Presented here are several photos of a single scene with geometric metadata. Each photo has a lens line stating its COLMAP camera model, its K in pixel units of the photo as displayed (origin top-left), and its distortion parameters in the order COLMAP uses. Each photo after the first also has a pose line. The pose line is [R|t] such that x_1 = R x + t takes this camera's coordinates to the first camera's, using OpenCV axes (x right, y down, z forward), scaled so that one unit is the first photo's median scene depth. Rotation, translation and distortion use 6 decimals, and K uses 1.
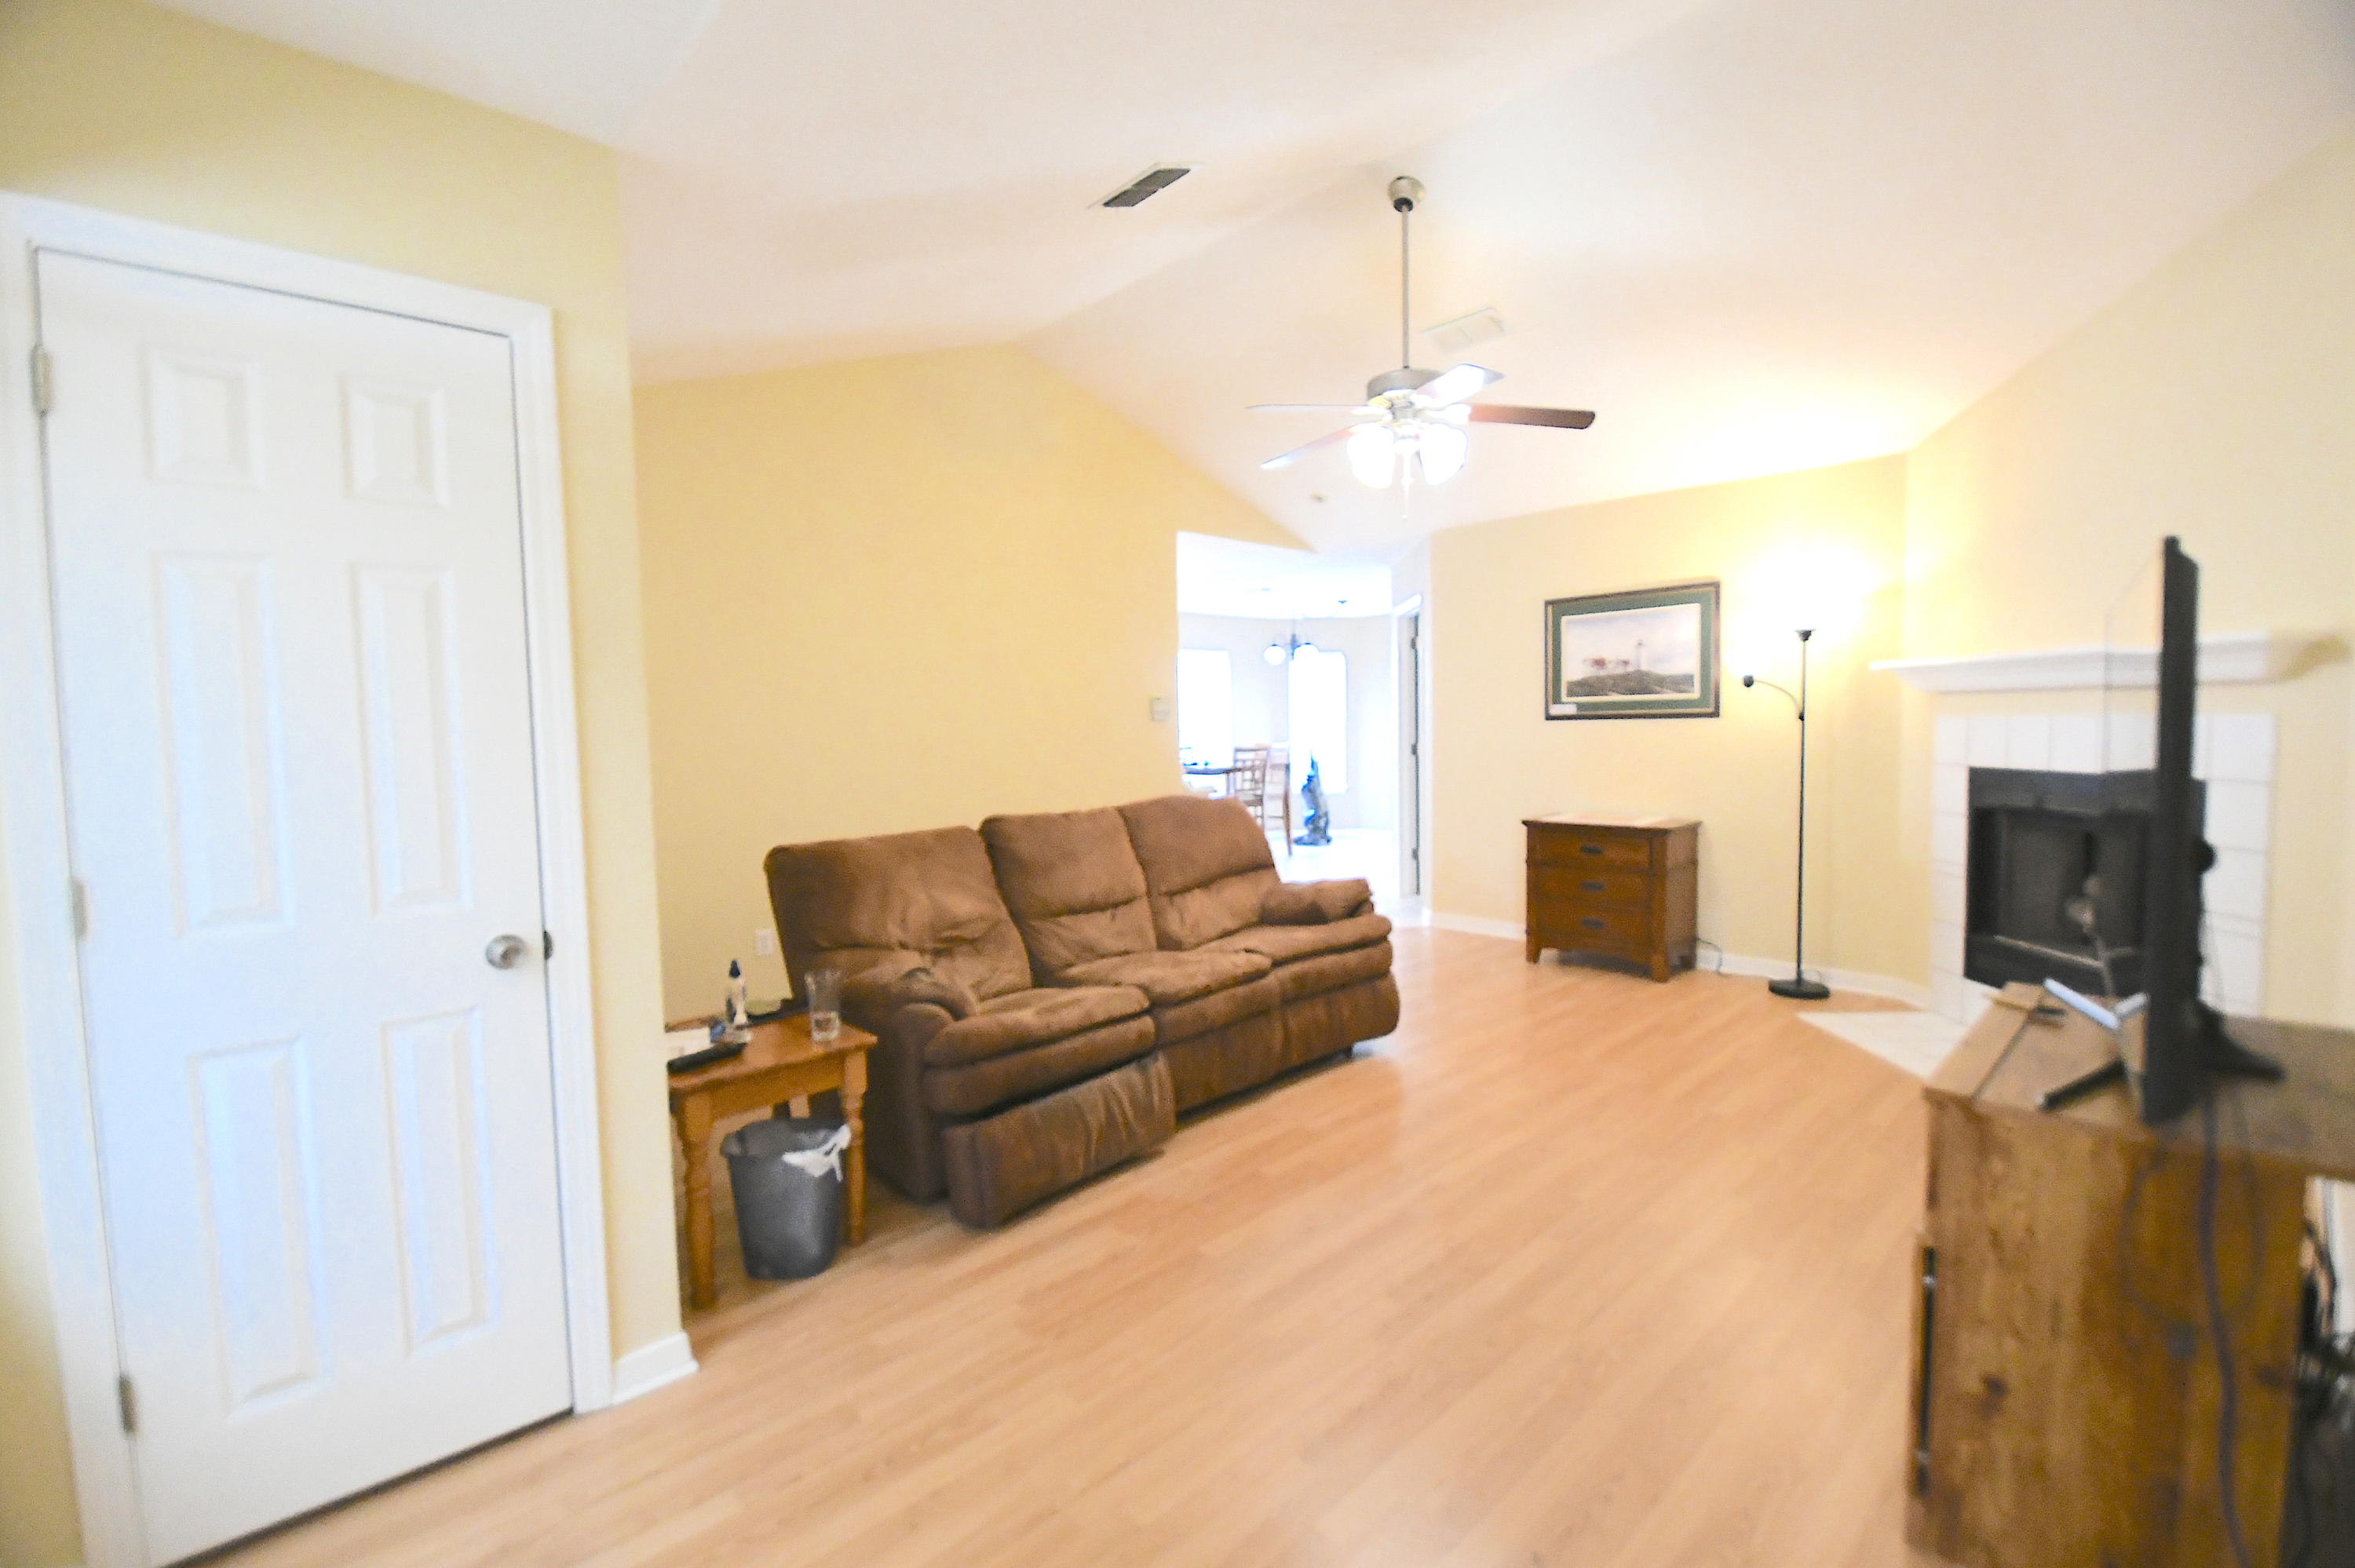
lens RADIAL K [[1032.1, 0, 1177.5], [0, 1032.1, 784.0], [0, 0, 1]] dist [0.024328, -0.030588]
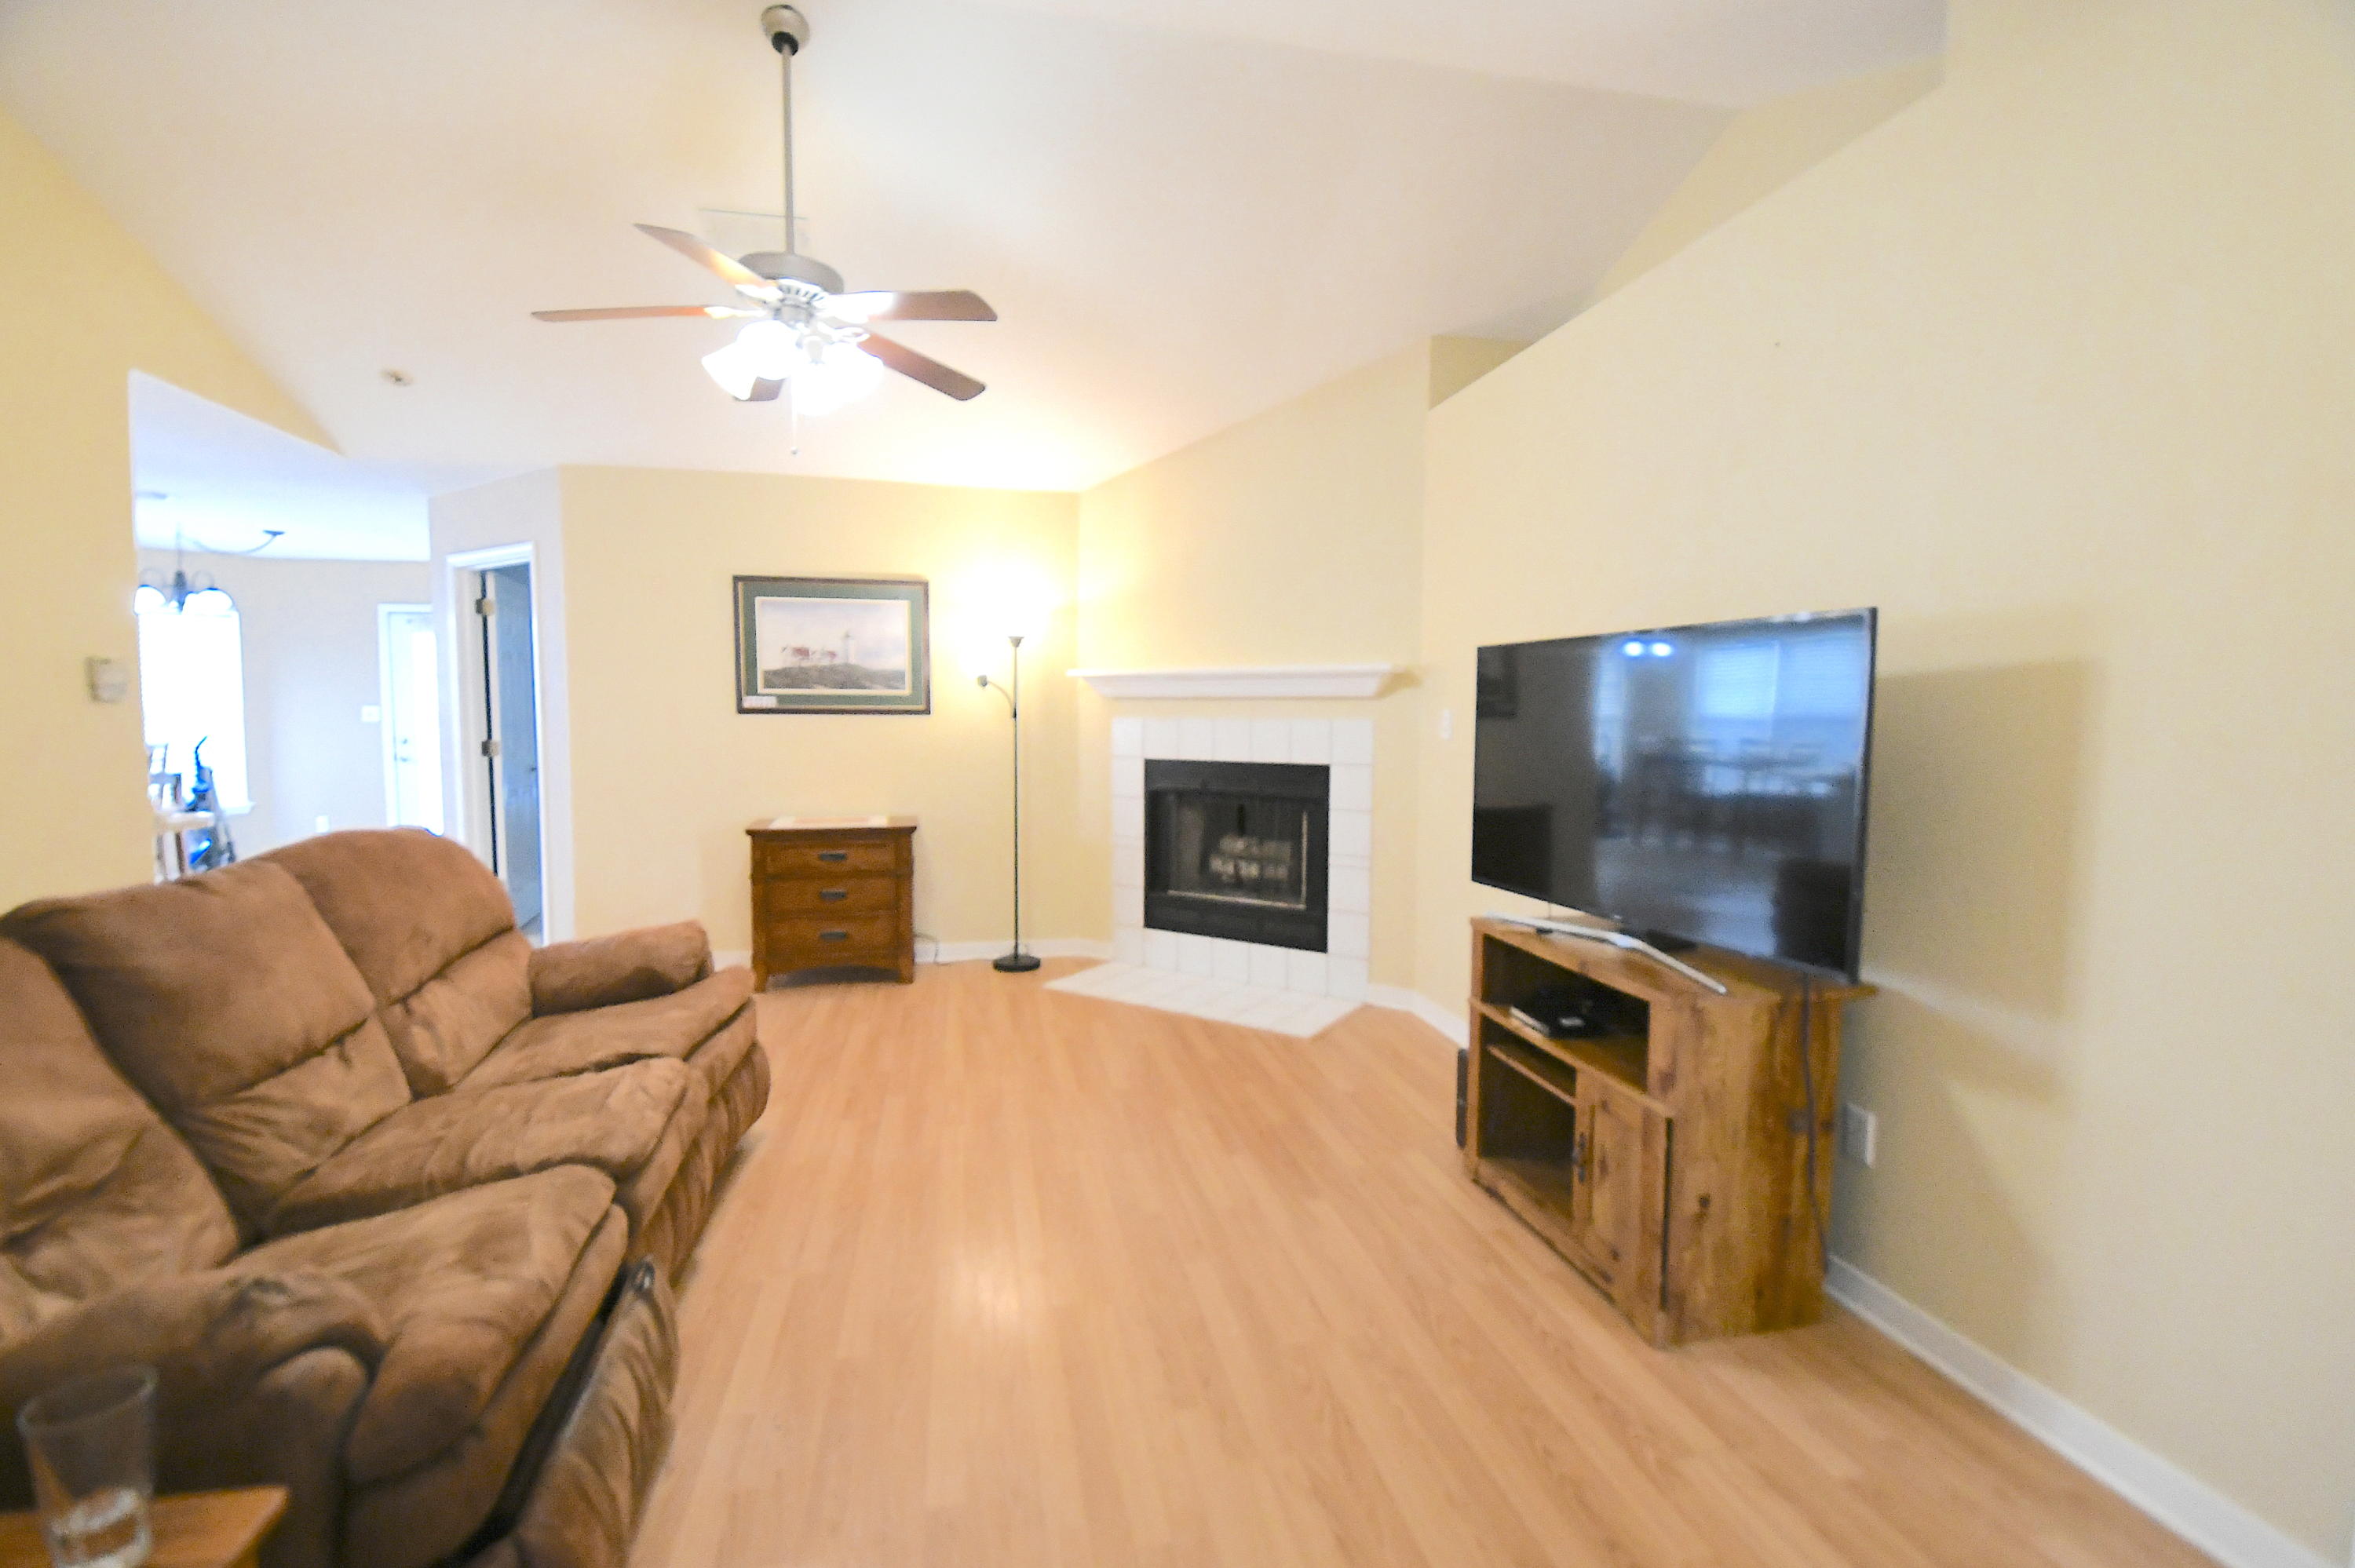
lens RADIAL K [[1032.1, 0, 1177.5], [0, 1032.1, 784.0], [0, 0, 1]] dist [0.024328, -0.030588]
pose [[0.515363, -0.037473, 0.856153, -0.243131], [0.034563, 0.999140, 0.022926, -0.011489], [-0.856275, 0.017776, 0.516214, 0.282351]]
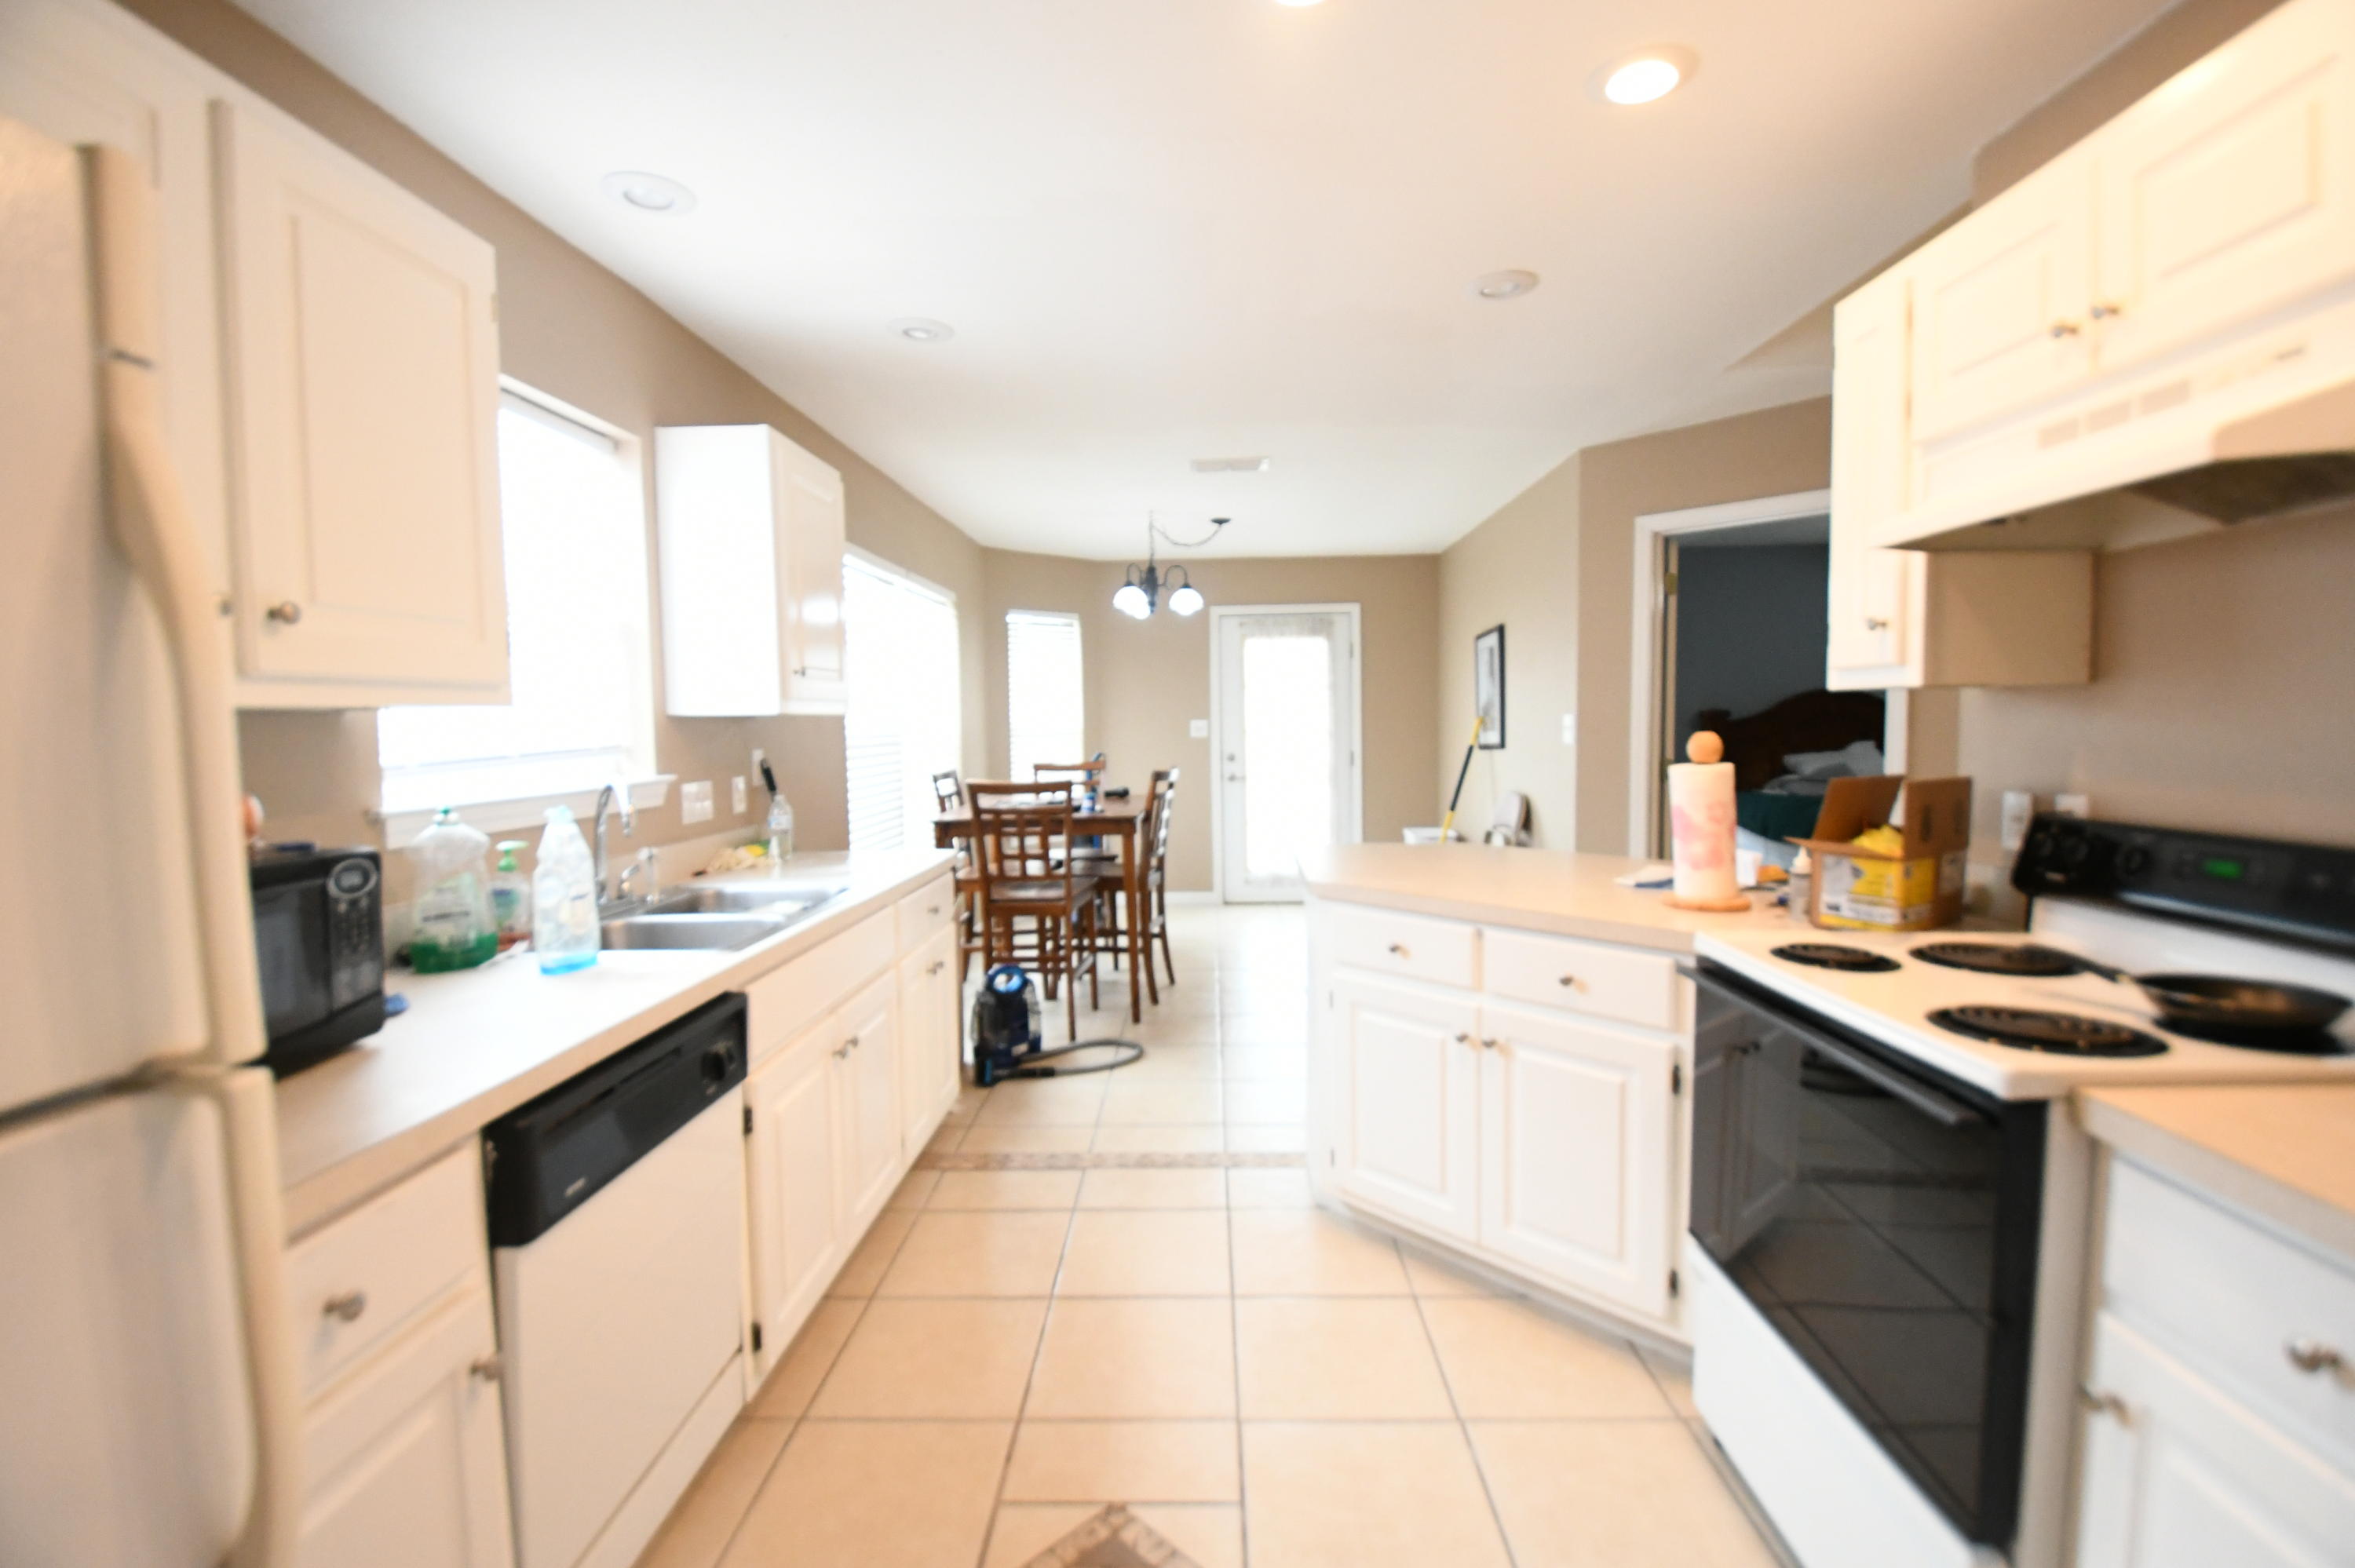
lens RADIAL K [[1032.1, 0, 1177.5], [0, 1032.1, 784.0], [0, 0, 1]] dist [0.024328, -0.030588]
pose [[0.702265, -0.032871, 0.711156, -0.584941], [0.037381, 0.999258, 0.009274, -0.066878], [-0.710933, 0.020071, 0.702973, 1.255962]]
